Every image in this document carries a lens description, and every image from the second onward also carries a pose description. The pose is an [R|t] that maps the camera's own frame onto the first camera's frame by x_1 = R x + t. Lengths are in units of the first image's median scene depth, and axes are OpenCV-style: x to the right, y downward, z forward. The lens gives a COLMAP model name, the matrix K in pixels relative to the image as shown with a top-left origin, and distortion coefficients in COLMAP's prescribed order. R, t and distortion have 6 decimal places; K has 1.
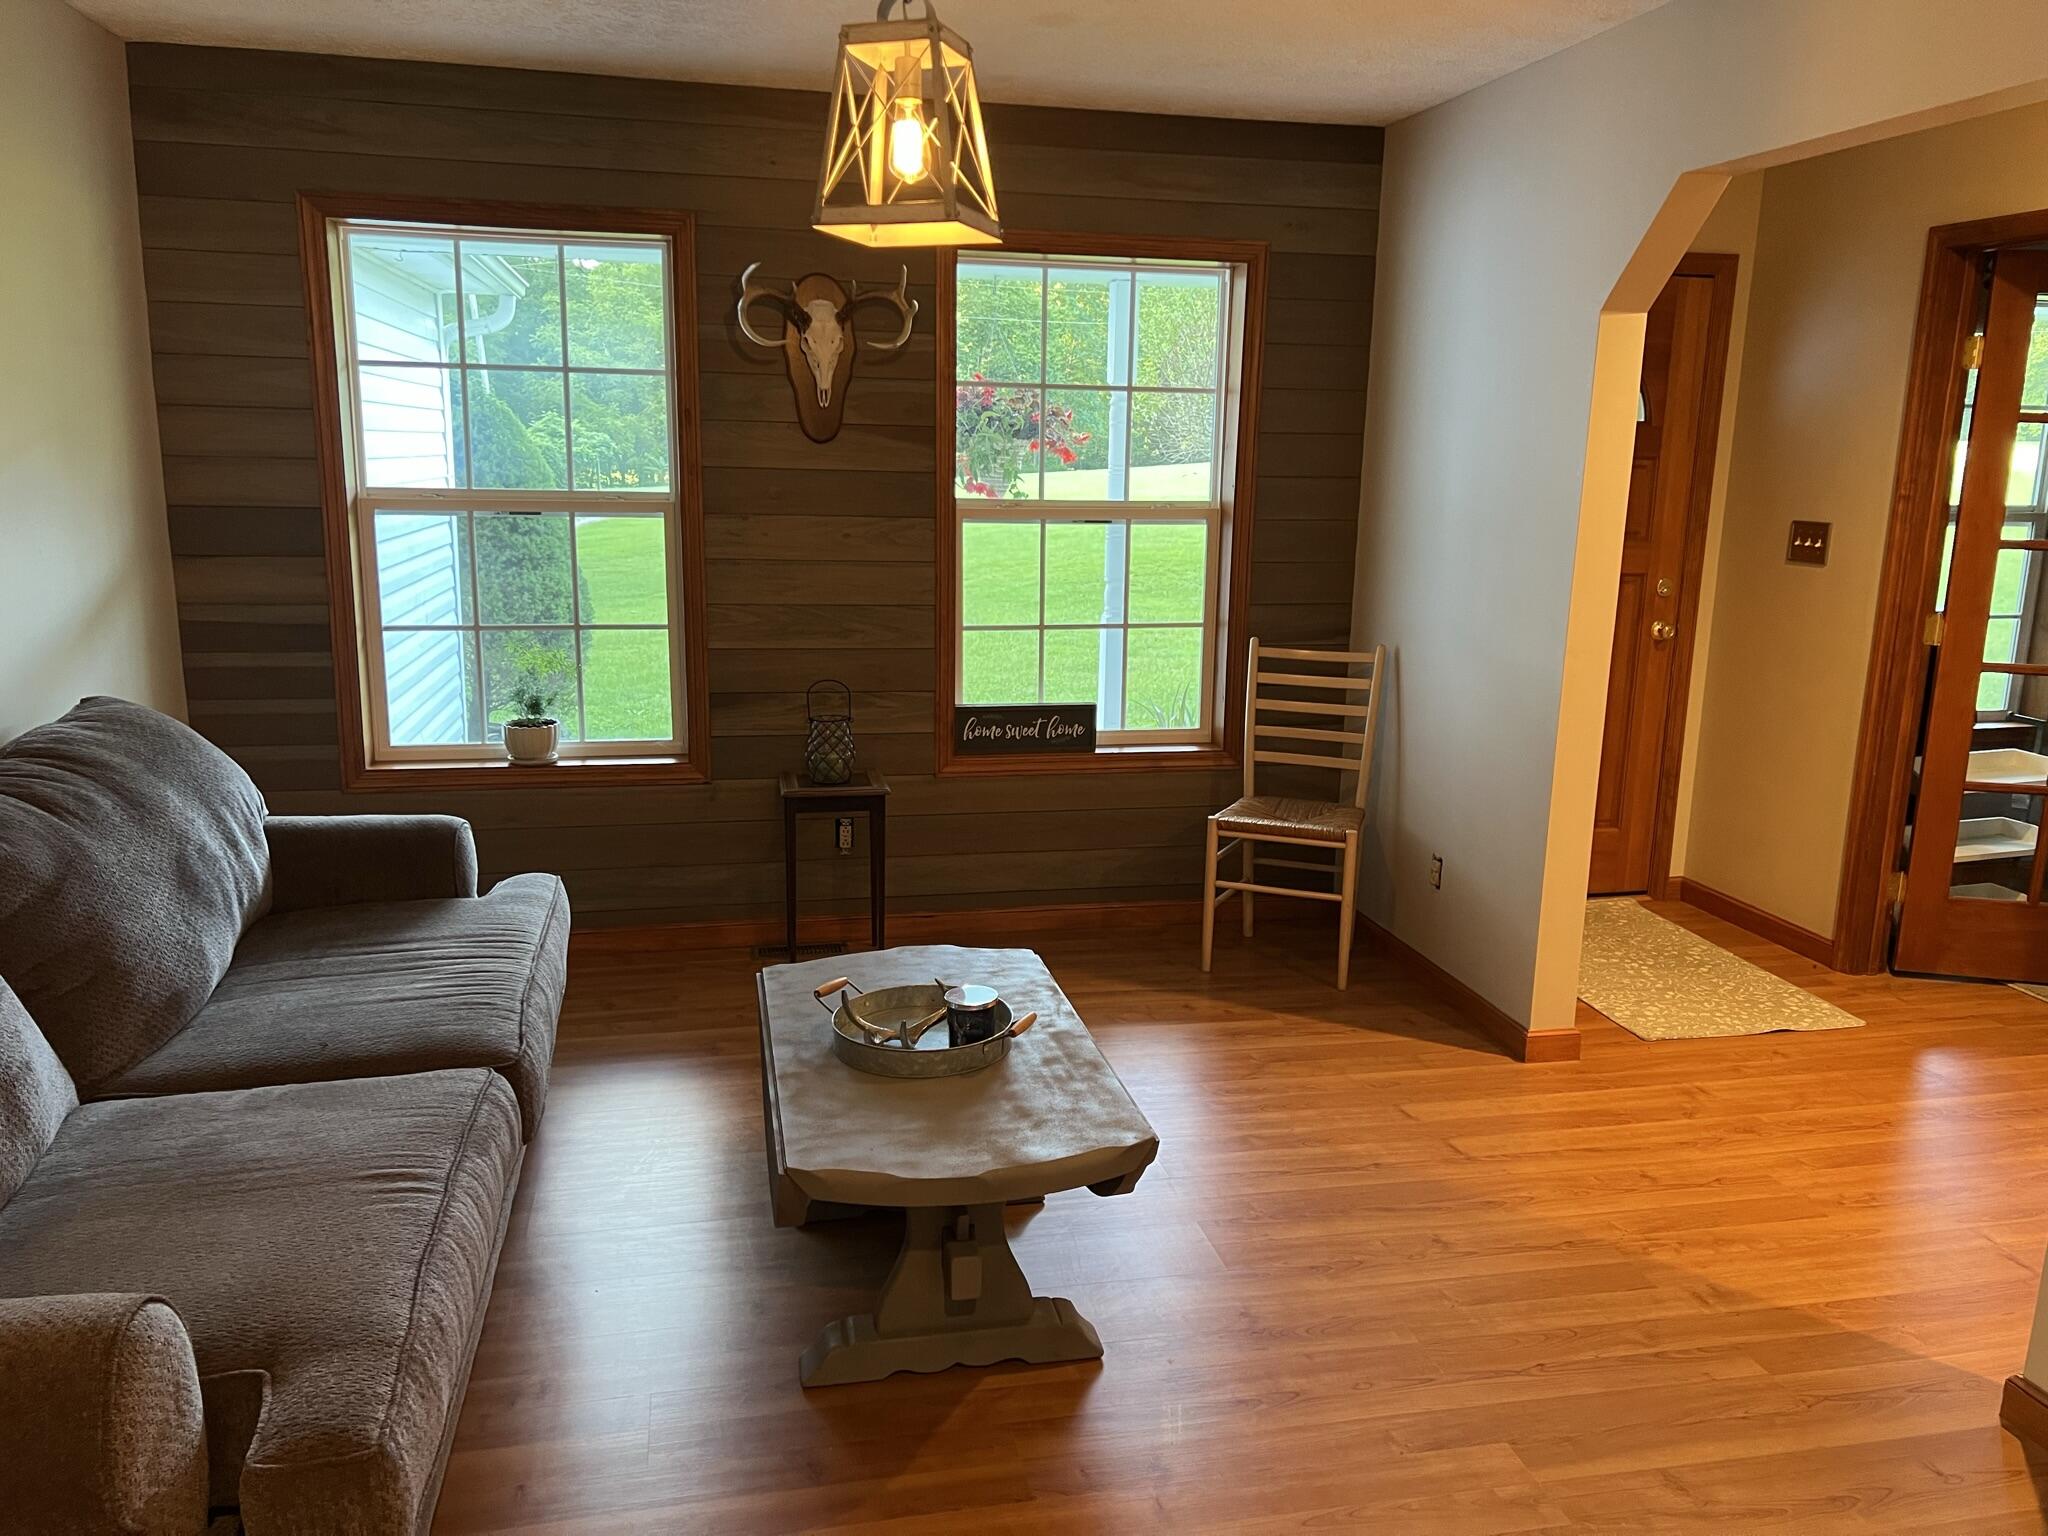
lens RADIAL K [[1539.9, 0, 1027.6], [0, 1539.9, 763.5], [0, 0, 1]] dist [-0.007194, -0.008580]
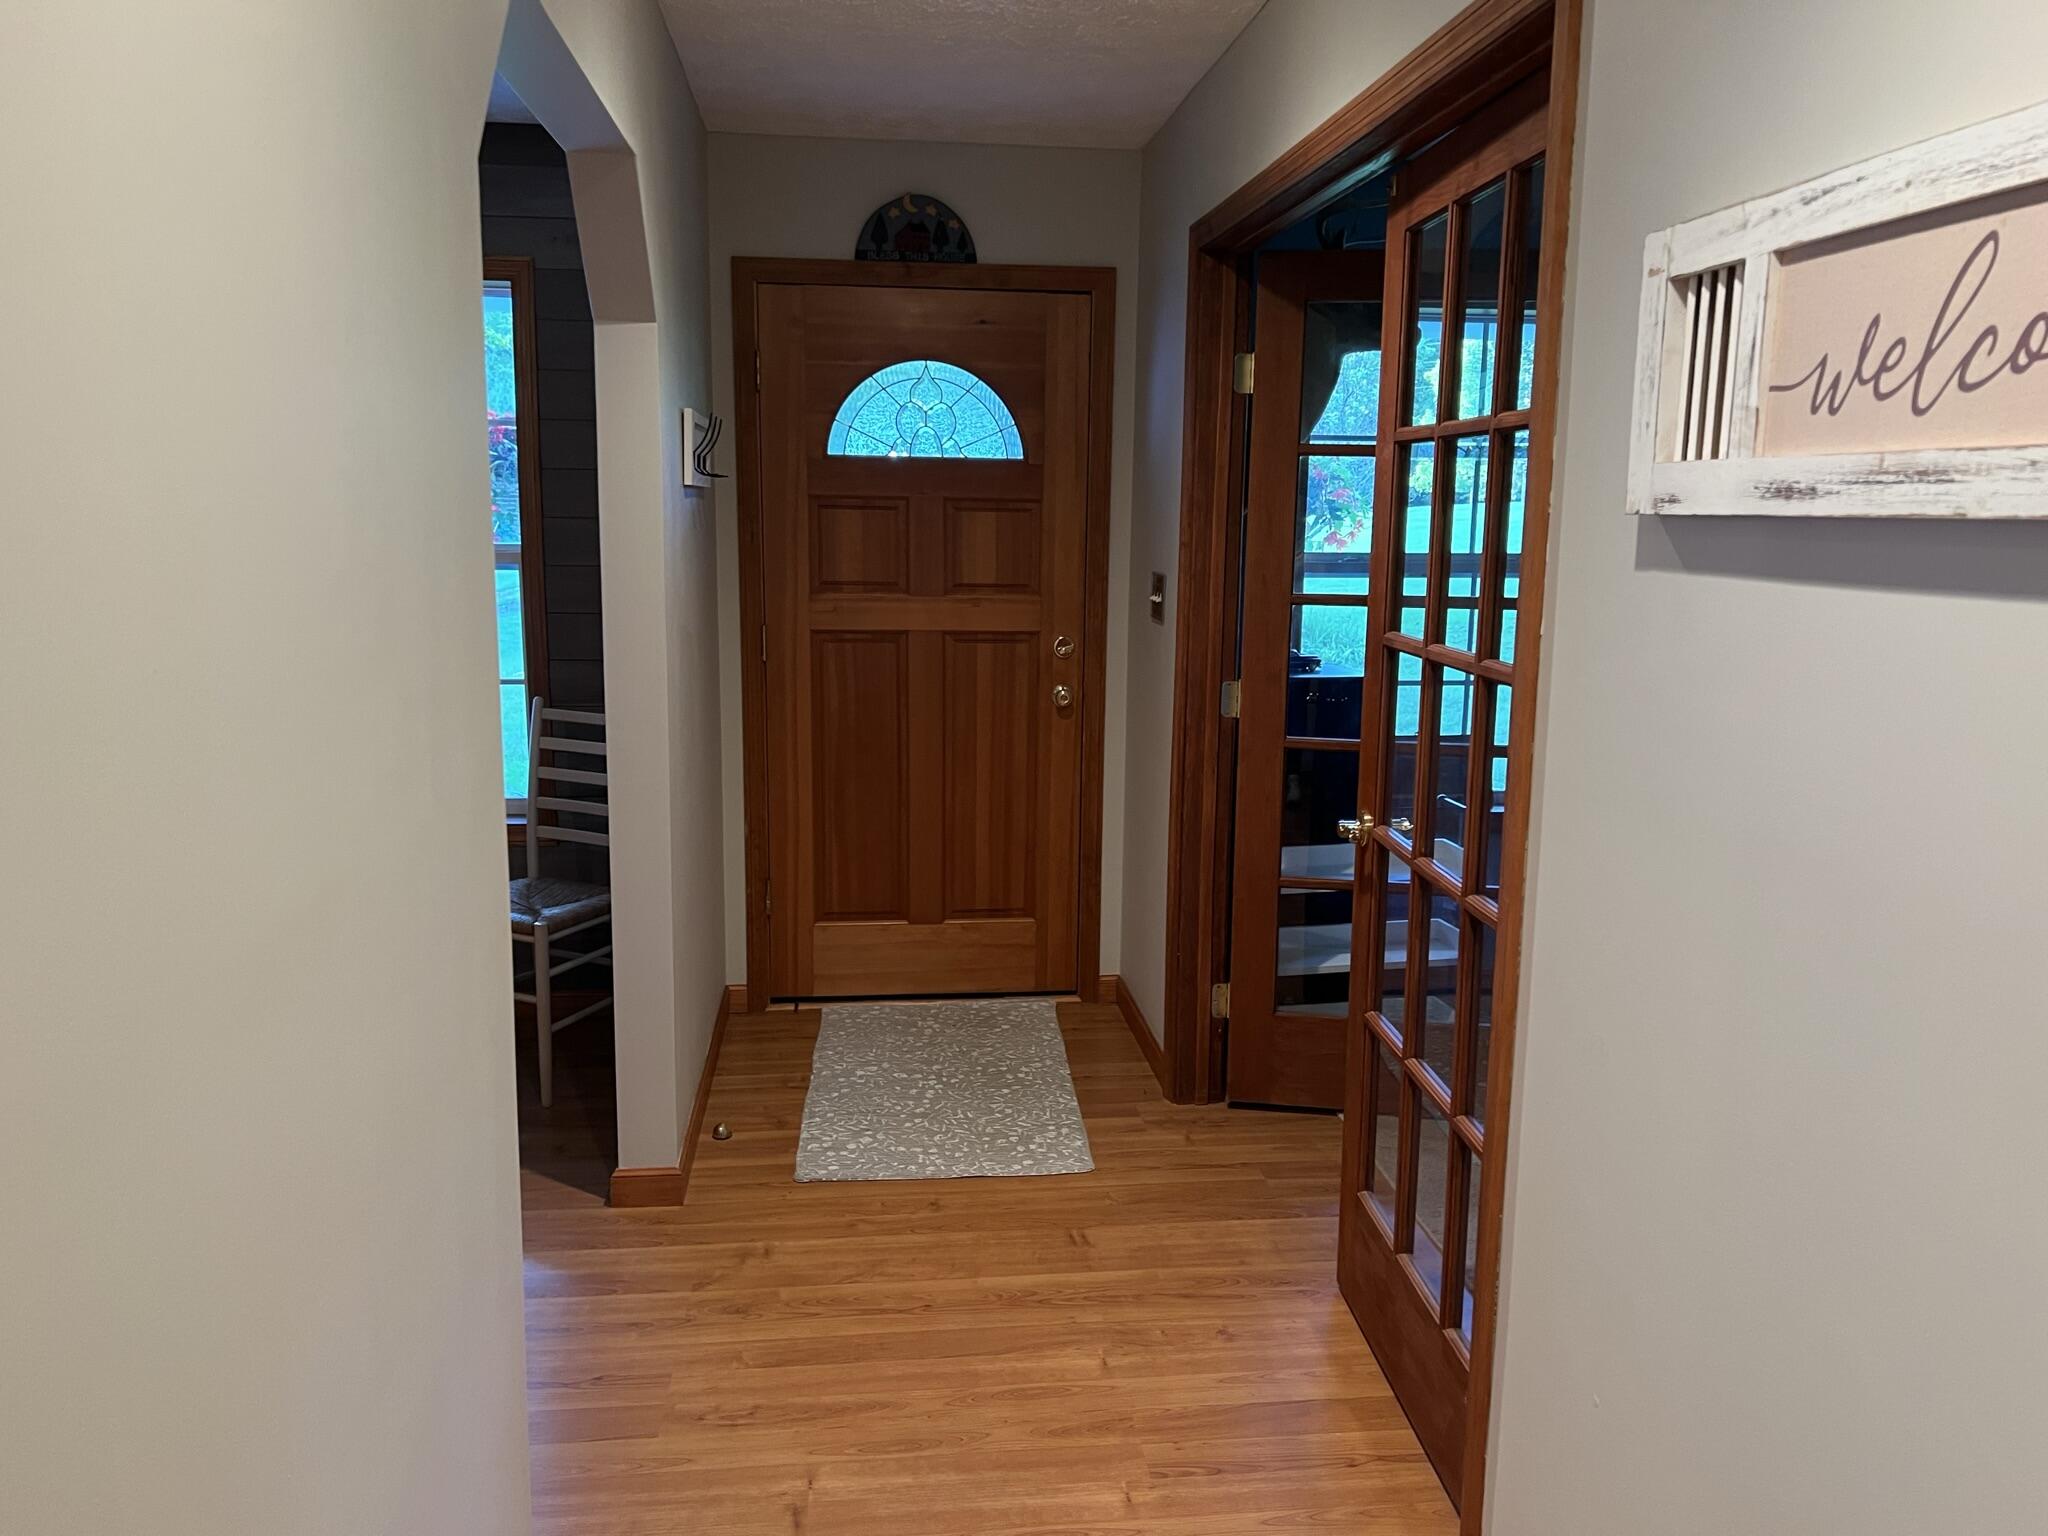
lens RADIAL K [[1539.9, 0, 1022.5], [0, 1539.9, 776.0], [0, 0, 1]] dist [-0.007194, -0.008580]
pose [[0.997011, 0.015053, -0.075782, 0.534329], [-0.016729, 0.999628, -0.021531, -0.024874], [0.075429, 0.022734, 0.996892, 0.145012]]
